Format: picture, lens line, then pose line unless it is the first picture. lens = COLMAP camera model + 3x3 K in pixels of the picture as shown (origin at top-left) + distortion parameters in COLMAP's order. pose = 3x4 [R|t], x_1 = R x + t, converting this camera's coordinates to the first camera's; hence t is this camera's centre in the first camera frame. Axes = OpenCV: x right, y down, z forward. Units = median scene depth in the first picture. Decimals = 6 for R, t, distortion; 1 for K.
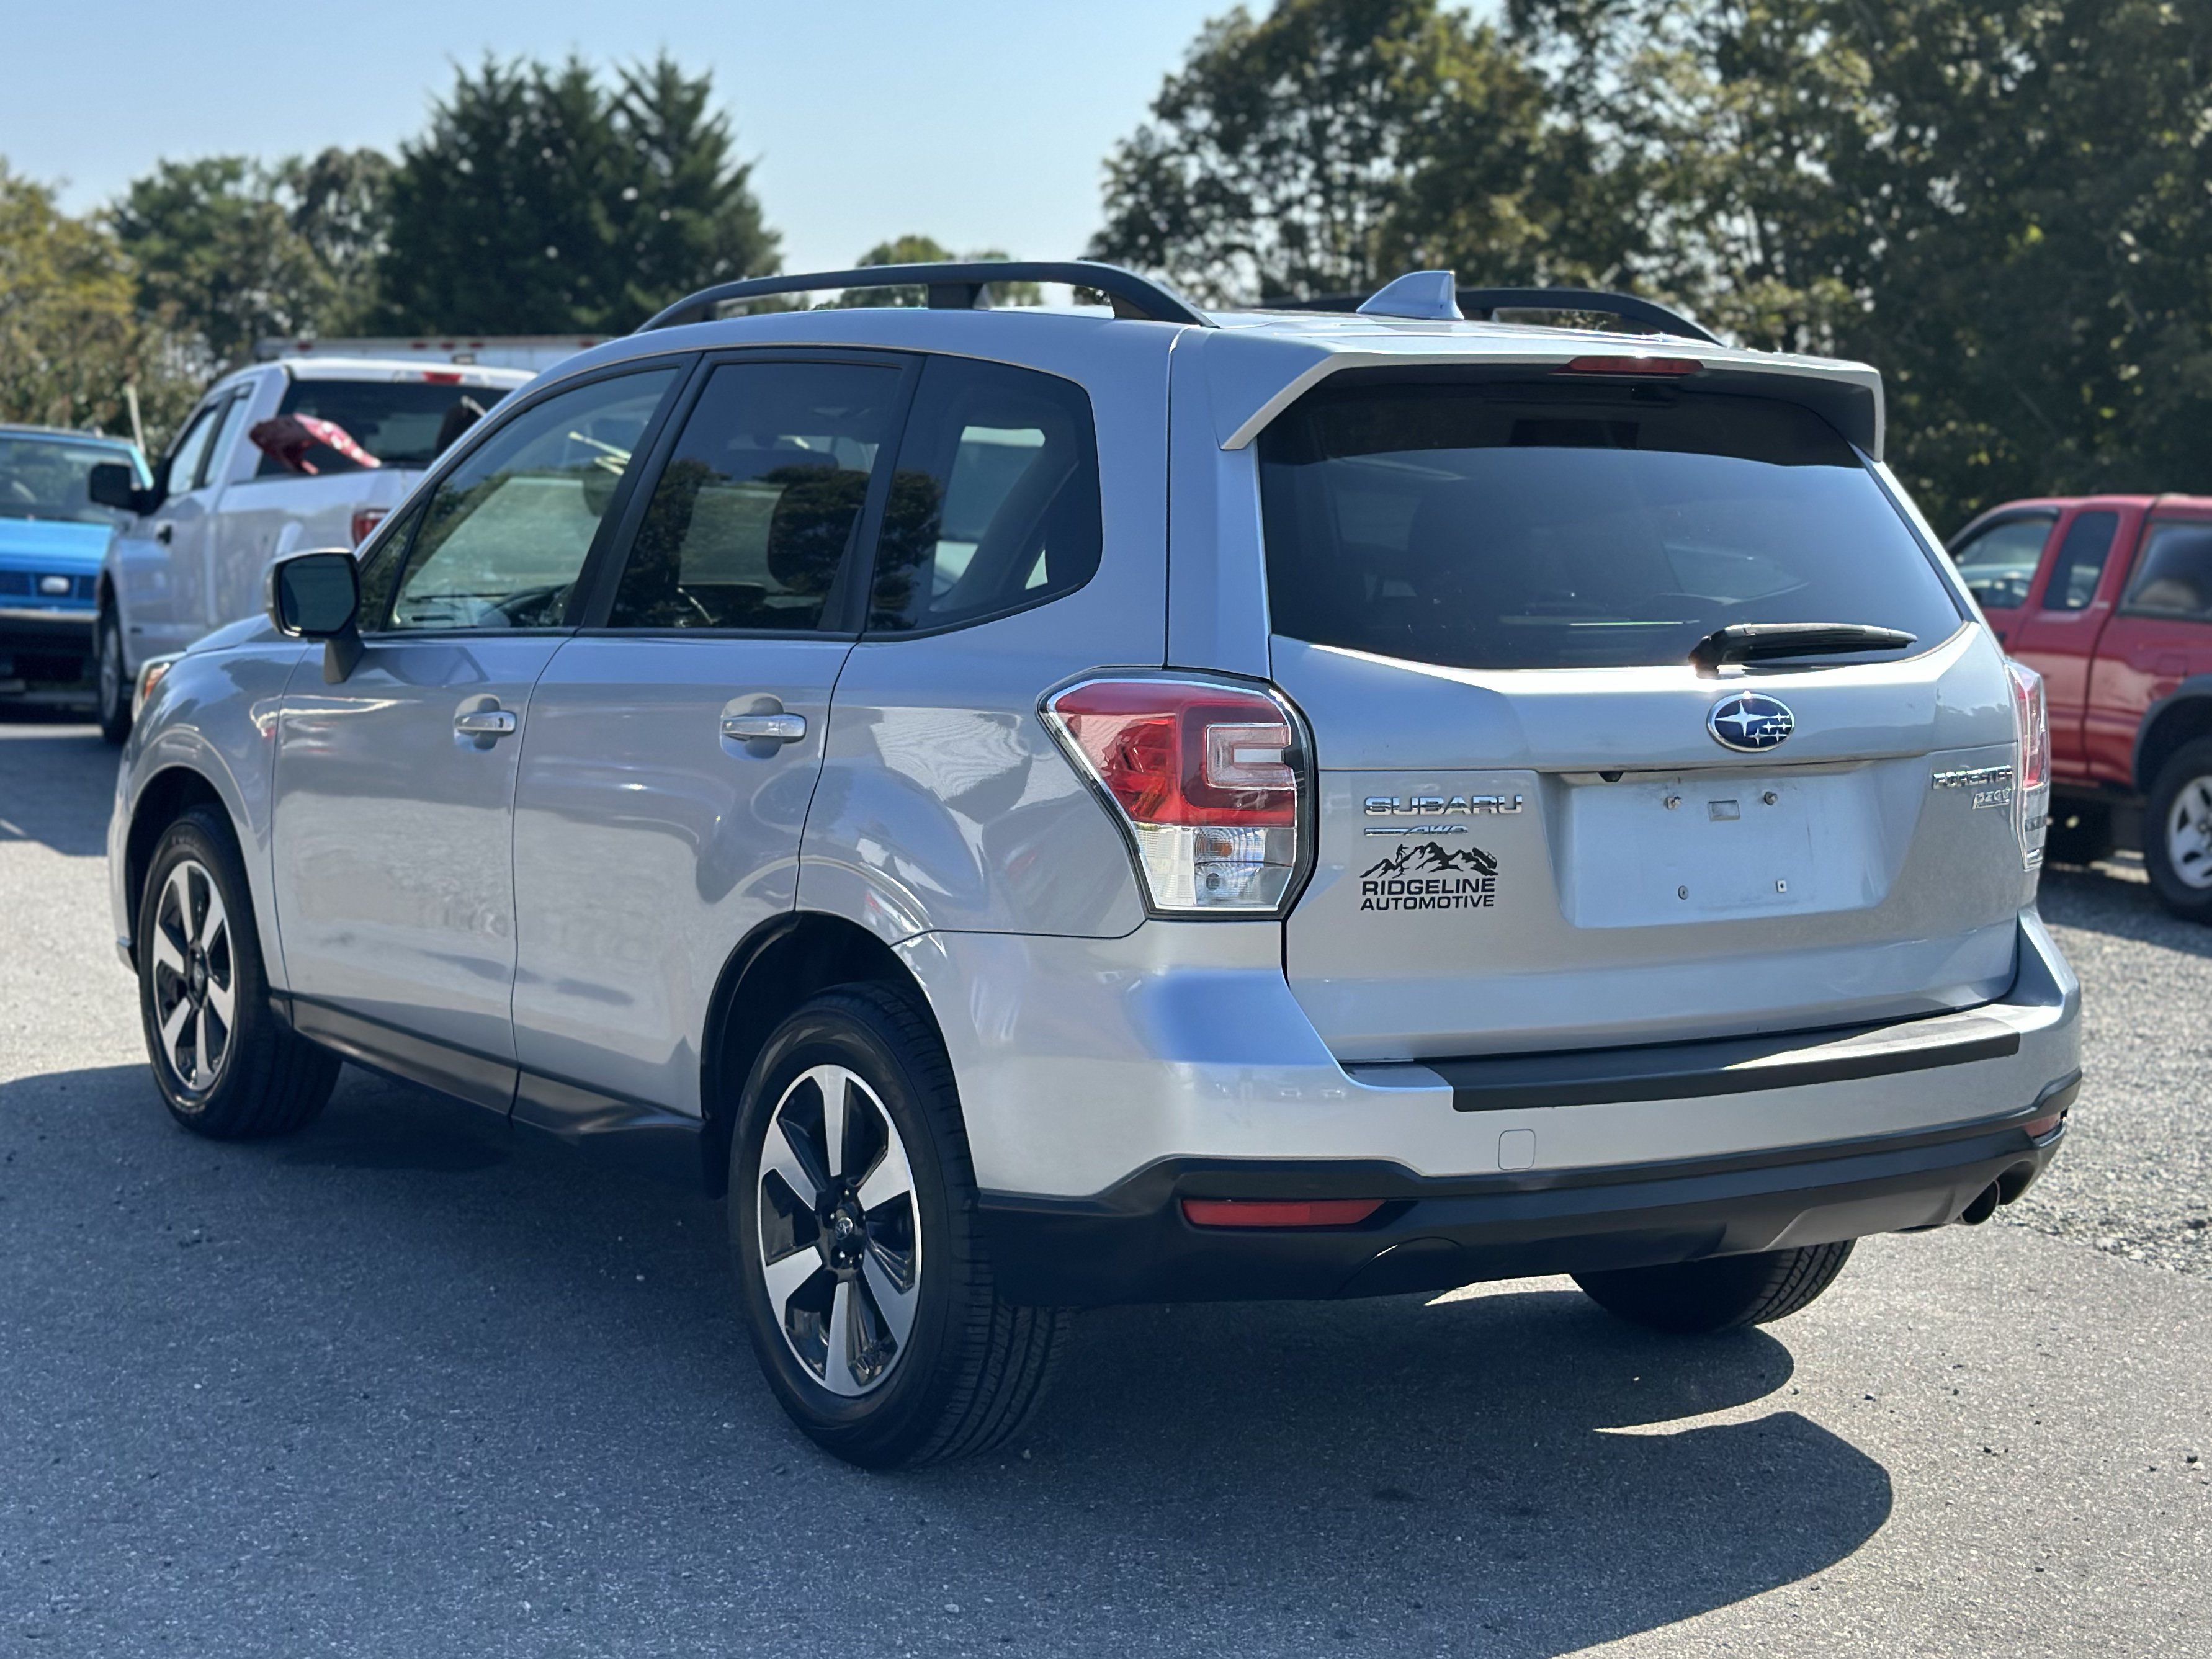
lens RADIAL K [[4422.5, 0, 1143.8], [0, 4422.5, 832.2], [0, 0, 1]] dist [0.253171, -0.149203]
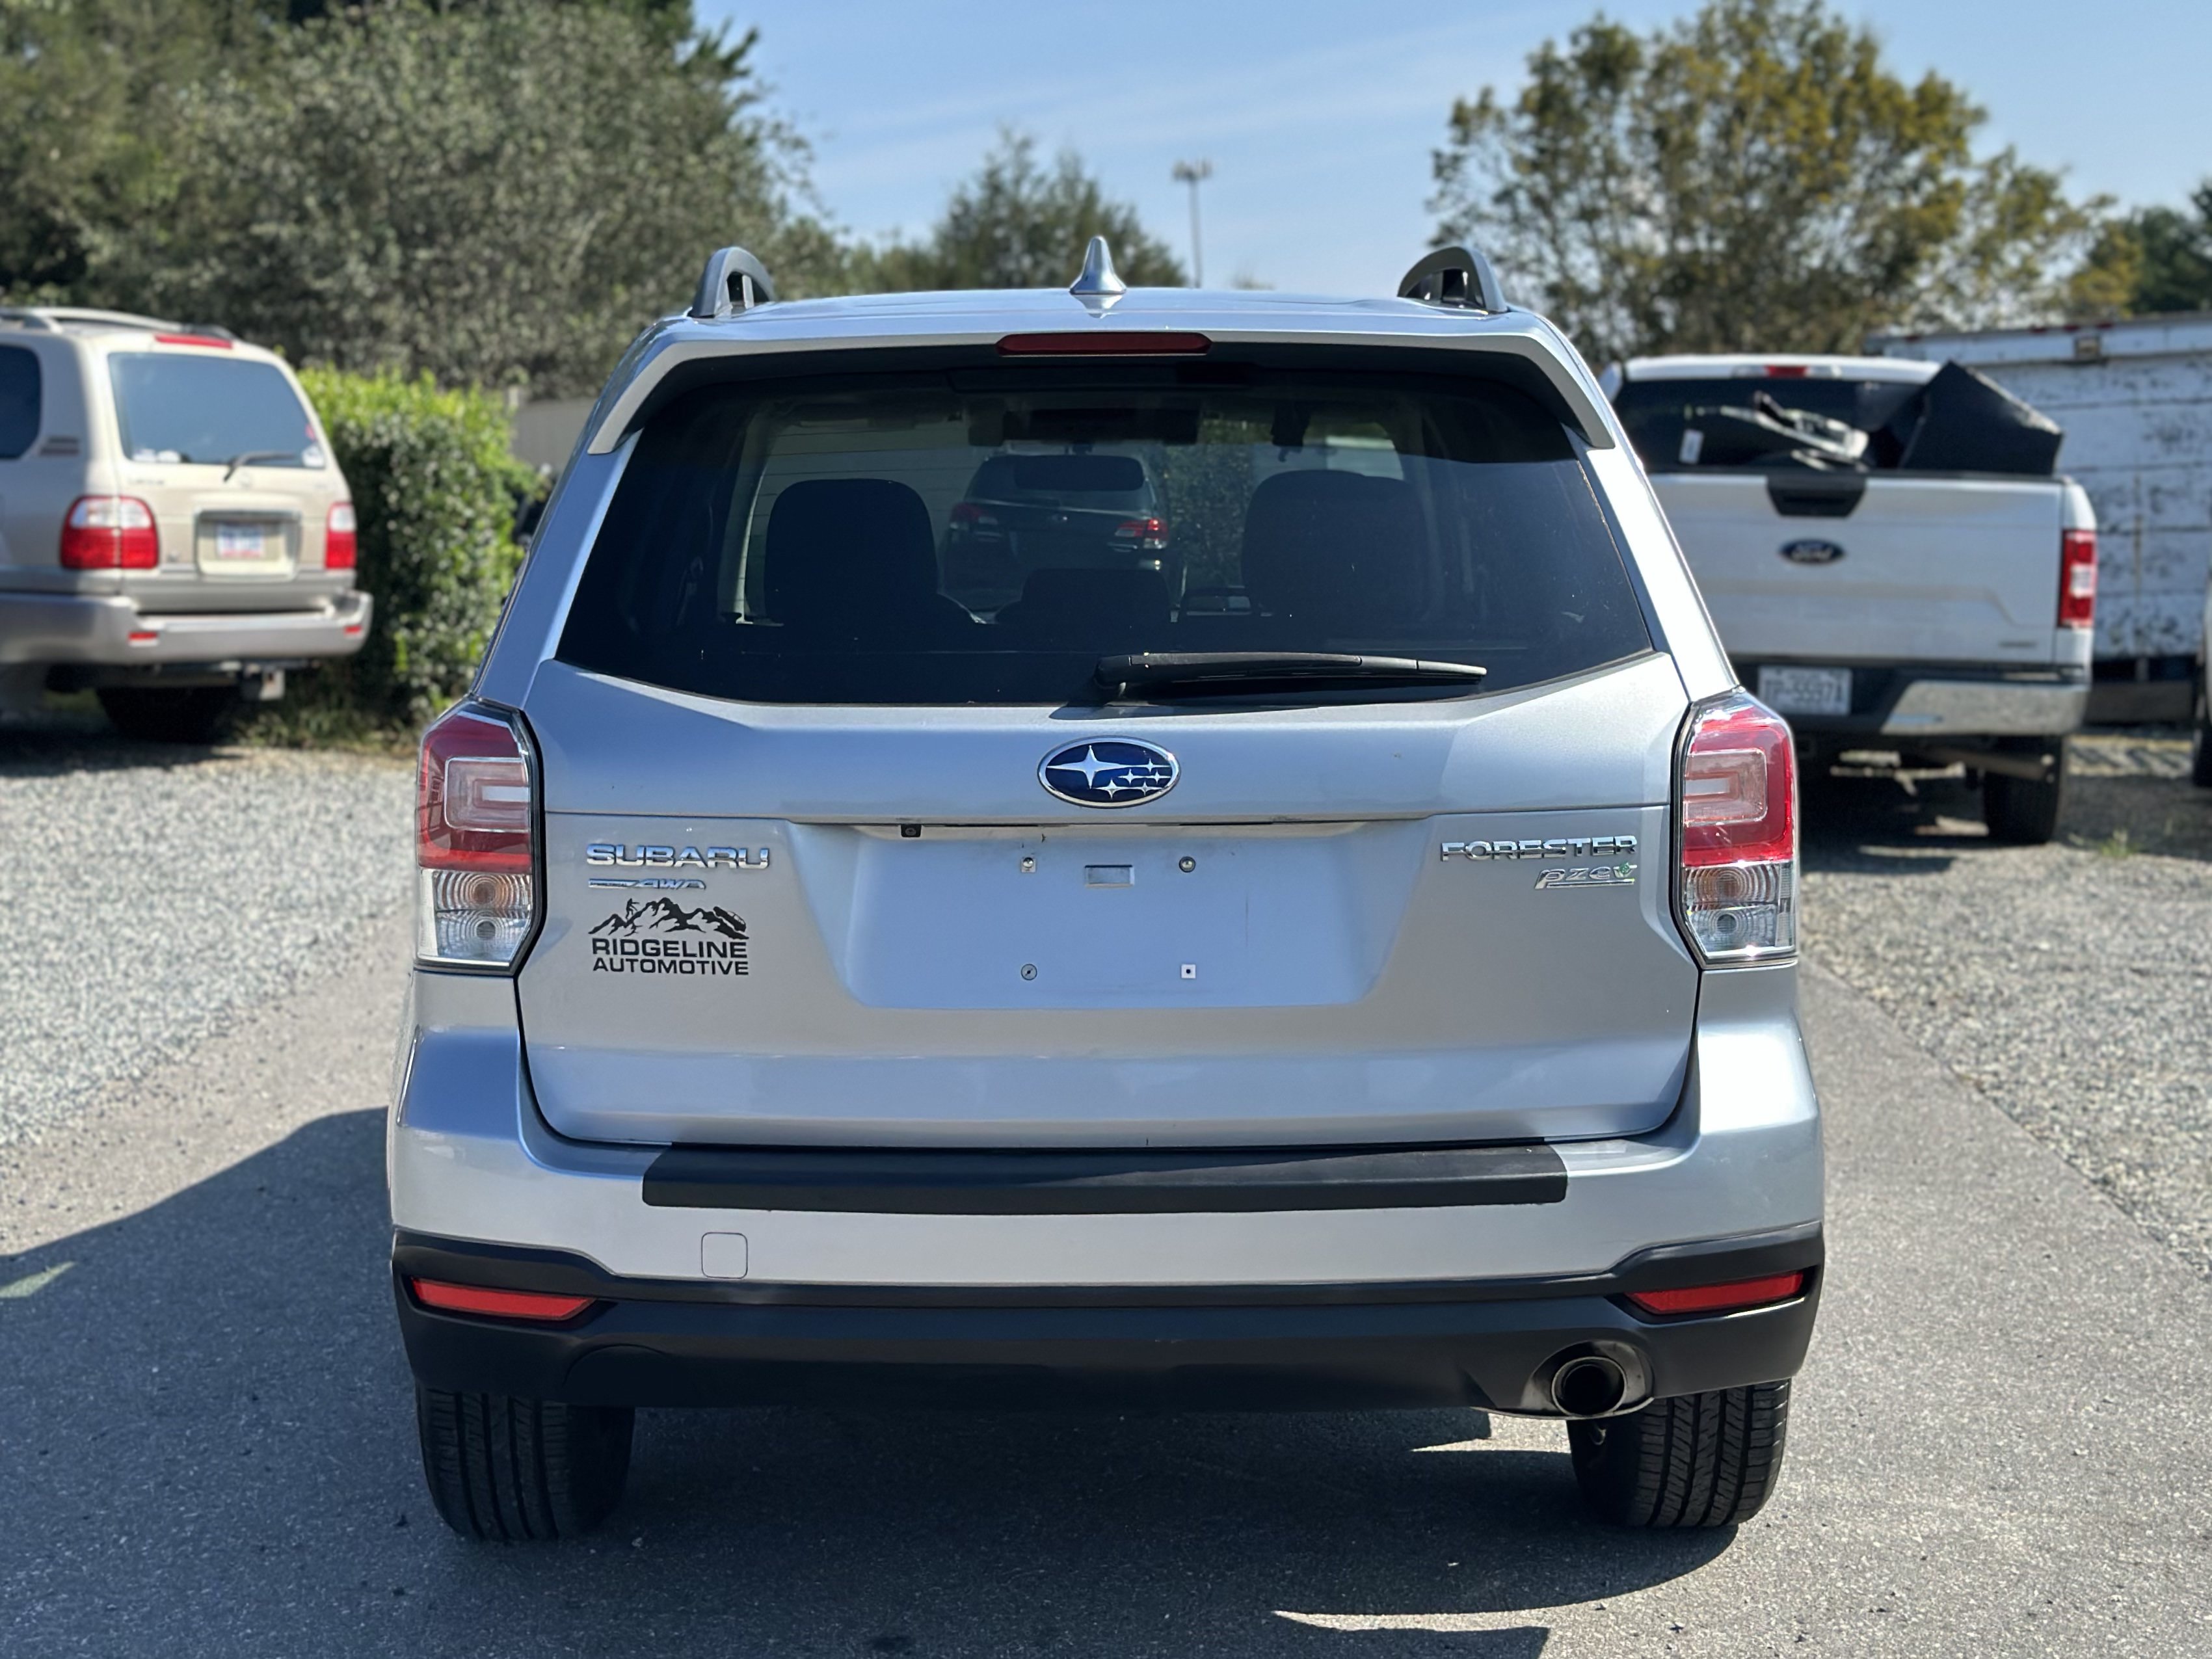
lens RADIAL K [[4422.4, 0, 1143.8], [0, 4422.4, 832.2], [0, 0, 1]] dist [0.253171, -0.149203]
pose [[0.753230, 0.034926, -0.656829, 0.711046], [-0.033645, 0.999328, 0.014554, -0.026642], [0.656896, 0.011137, 0.753899, 0.396563]]
